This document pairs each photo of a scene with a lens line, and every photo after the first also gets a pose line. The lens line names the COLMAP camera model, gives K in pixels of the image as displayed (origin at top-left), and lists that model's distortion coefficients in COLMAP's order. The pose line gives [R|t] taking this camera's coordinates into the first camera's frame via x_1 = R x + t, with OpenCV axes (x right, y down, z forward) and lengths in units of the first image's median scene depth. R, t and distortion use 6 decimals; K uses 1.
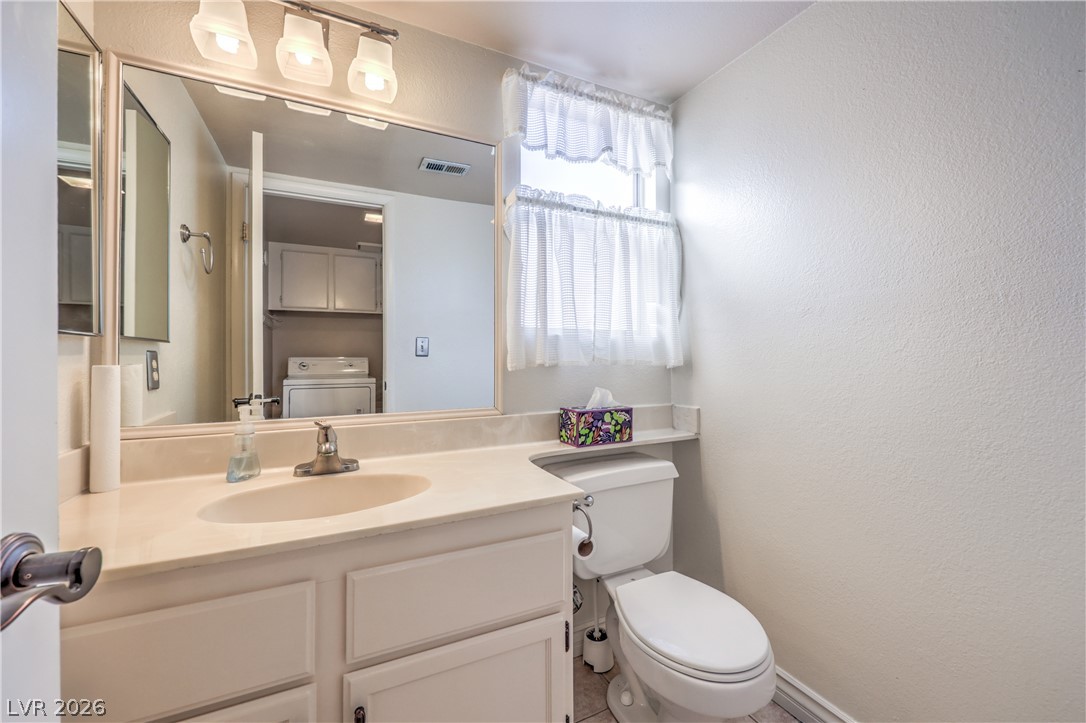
lens RADIAL K [[449.3, 0, 541.4], [0, 449.3, 358.2], [0, 0, 1]] dist [0.002248, 0.000188]
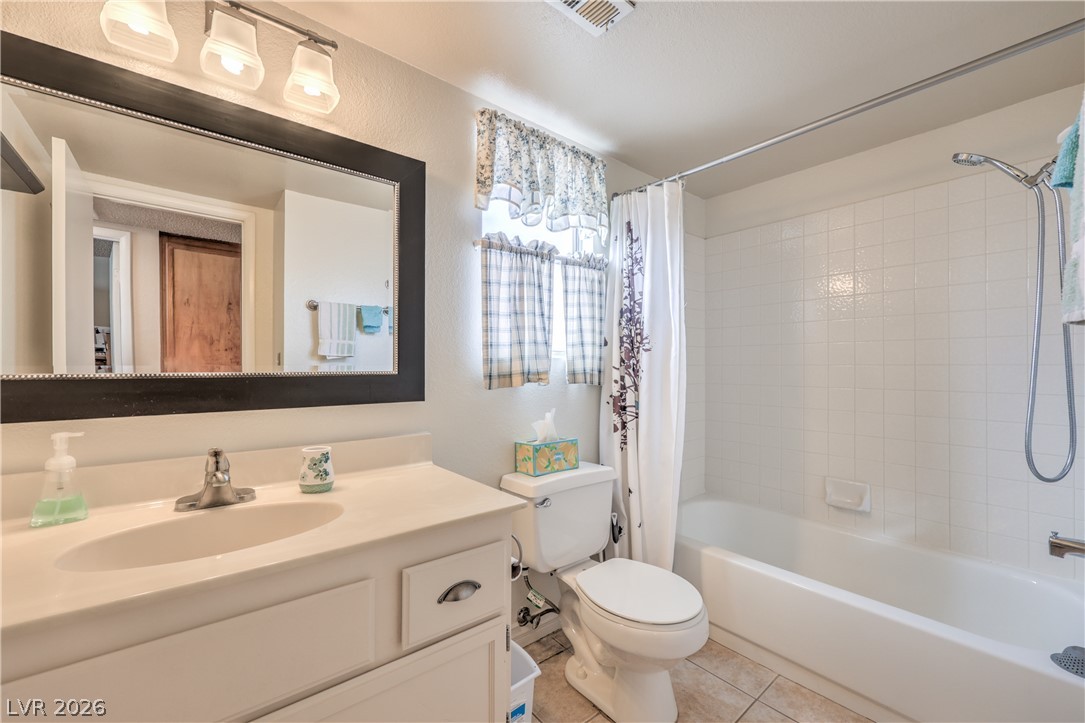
lens RADIAL K [[482.3, 0, 542.5], [0, 482.3, 361.5], [0, 0, 1]] dist [-0.031541, -0.000189]
pose [[0.958723, 0.001566, 0.284337, -0.179812], [0.004296, 0.999791, -0.019988, -0.007444], [-0.284309, 0.020385, 0.958516, -0.105324]]
